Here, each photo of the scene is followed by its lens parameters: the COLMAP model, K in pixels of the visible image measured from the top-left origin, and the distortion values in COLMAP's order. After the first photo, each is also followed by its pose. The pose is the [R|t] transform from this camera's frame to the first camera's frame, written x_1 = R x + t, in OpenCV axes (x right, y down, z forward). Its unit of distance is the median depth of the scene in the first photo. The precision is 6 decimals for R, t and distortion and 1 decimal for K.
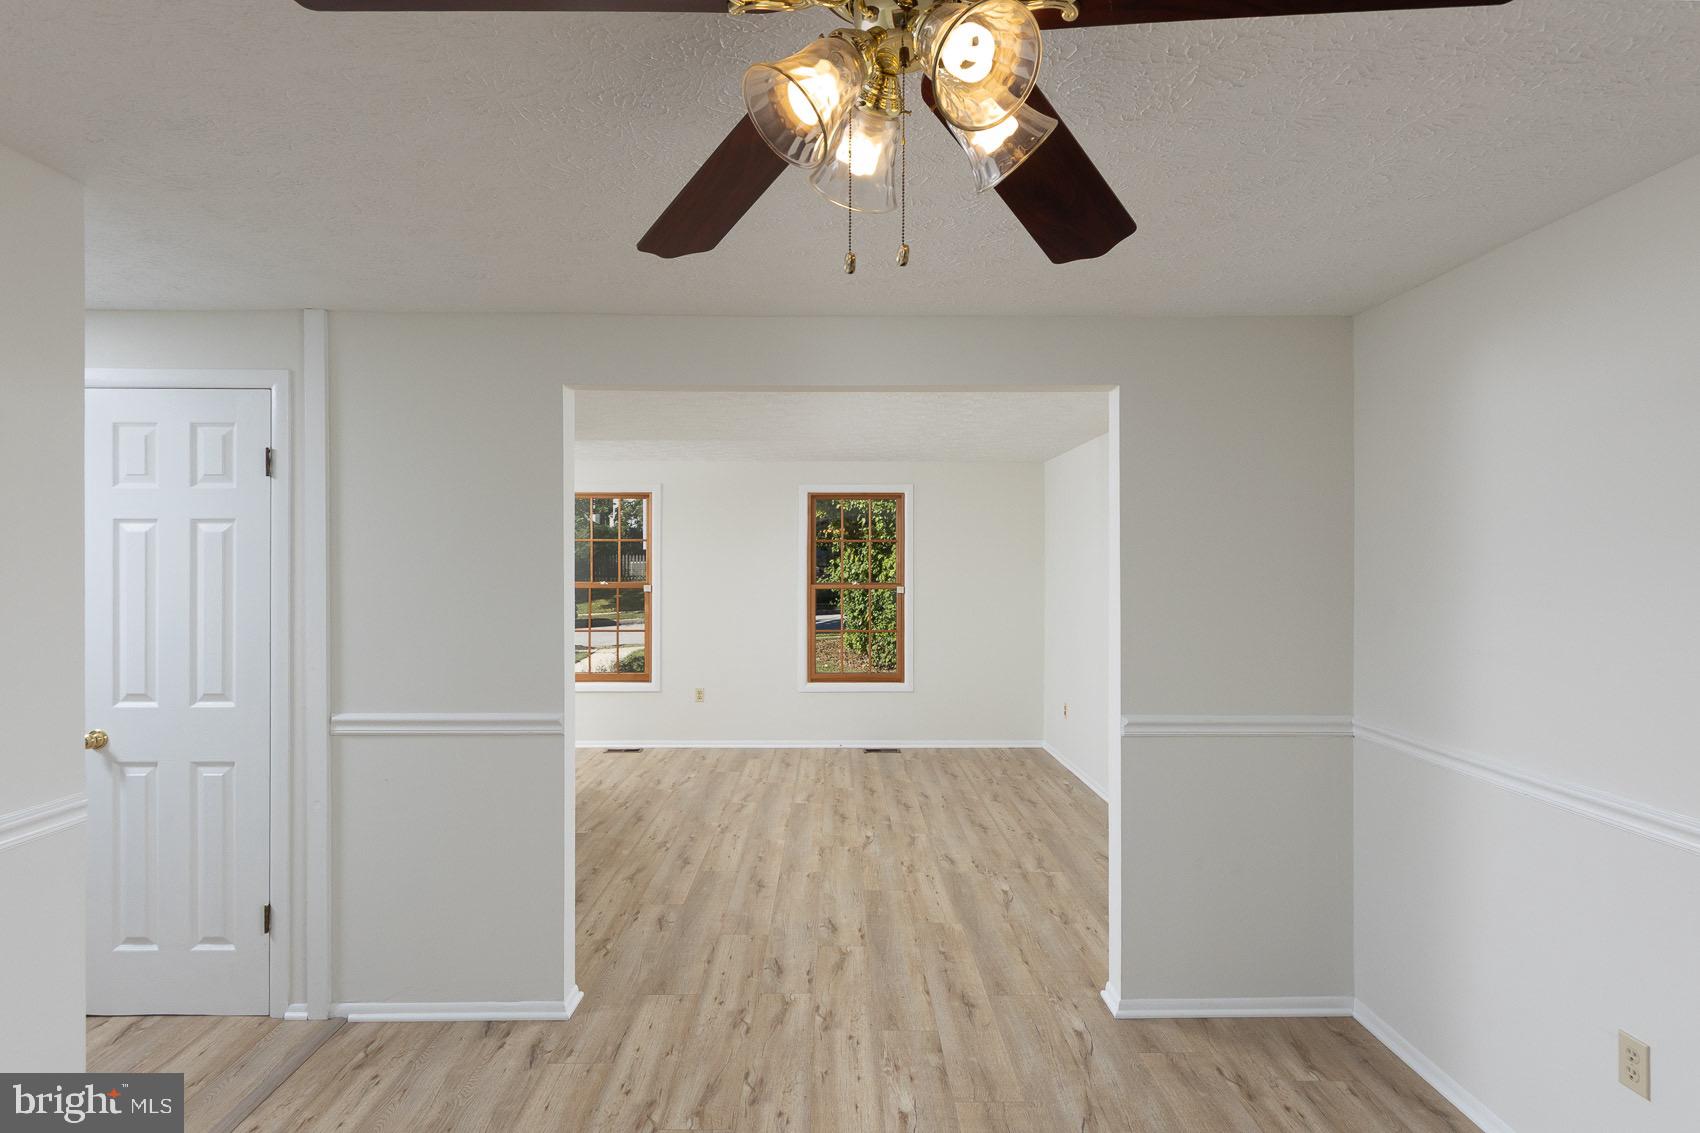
lens RADIAL K [[884.2, 0, 848.3], [0, 884.2, 566.2], [0, 0, 1]] dist [0.000173, 0.000148]
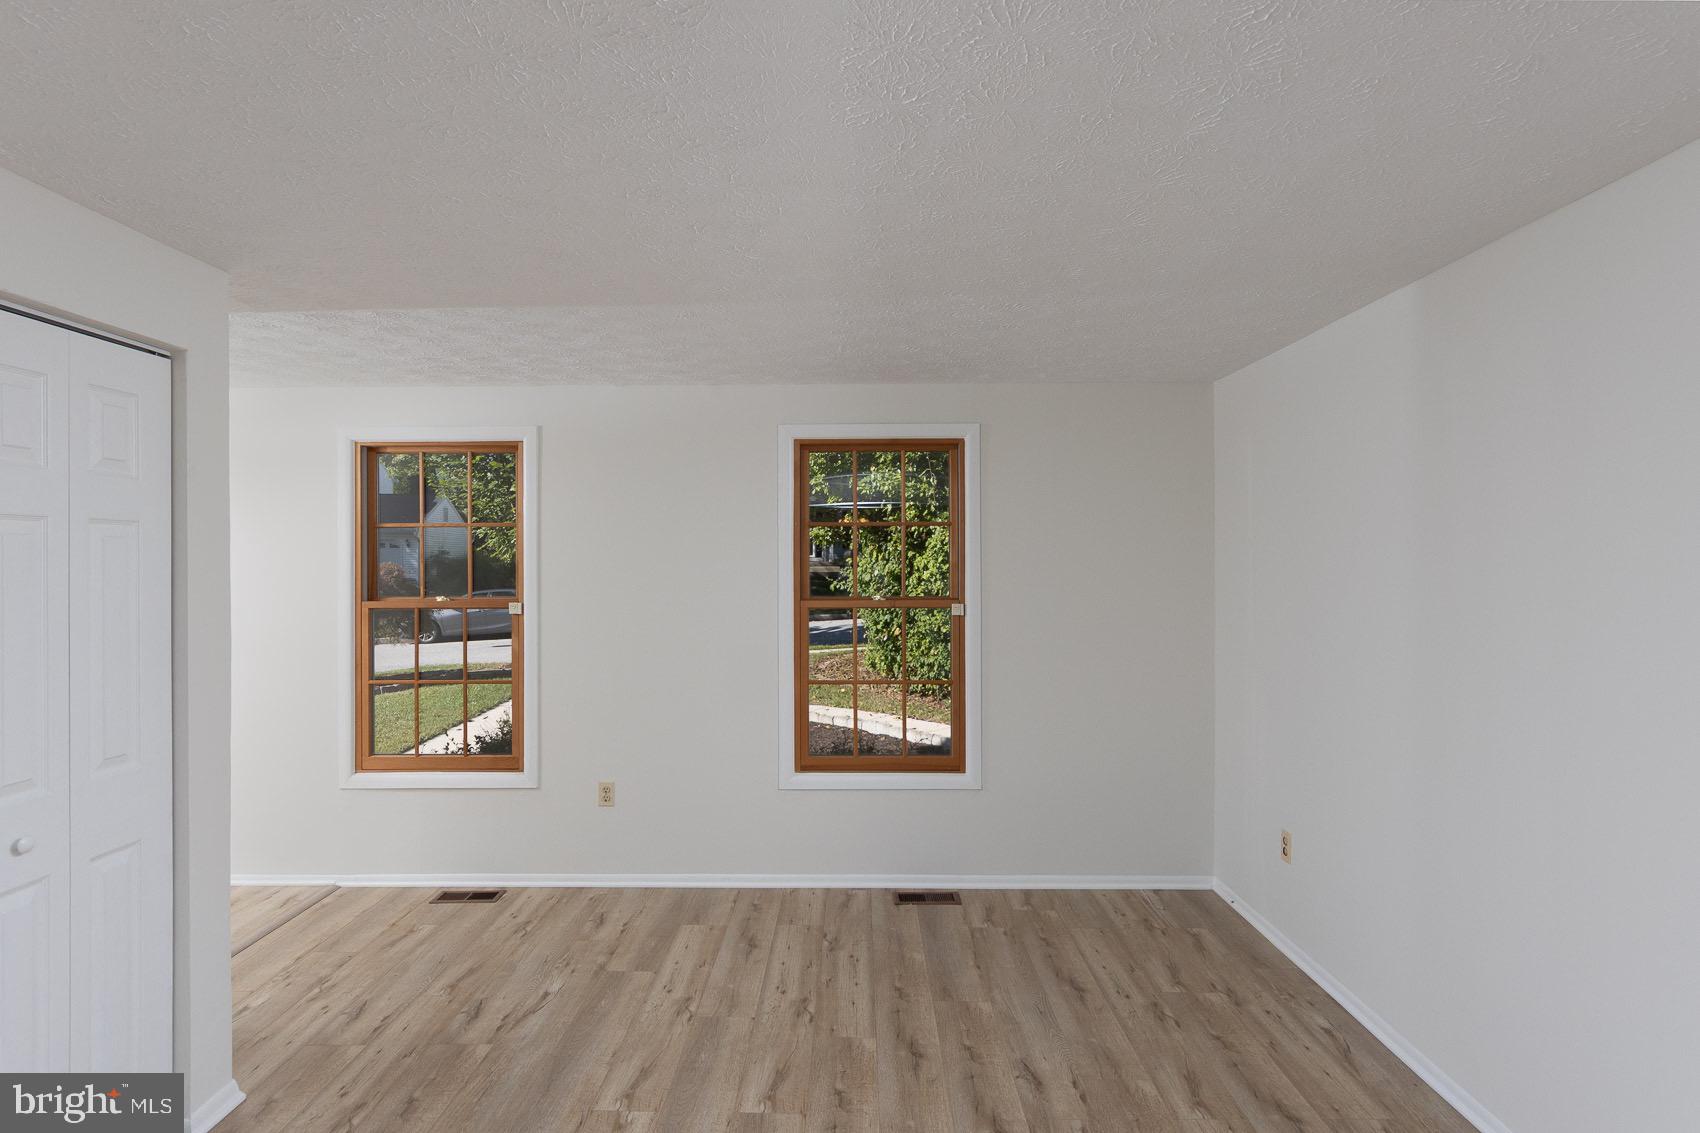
lens RADIAL K [[884.2, 0, 854.4], [0, 884.2, 576.9], [0, 0, 1]] dist [0.000173, 0.000148]
pose [[0.999778, -0.003846, -0.020692, 0.005760], [0.004112, 0.999909, 0.012836, -0.001941], [0.020641, -0.012918, 0.999703, 0.558798]]
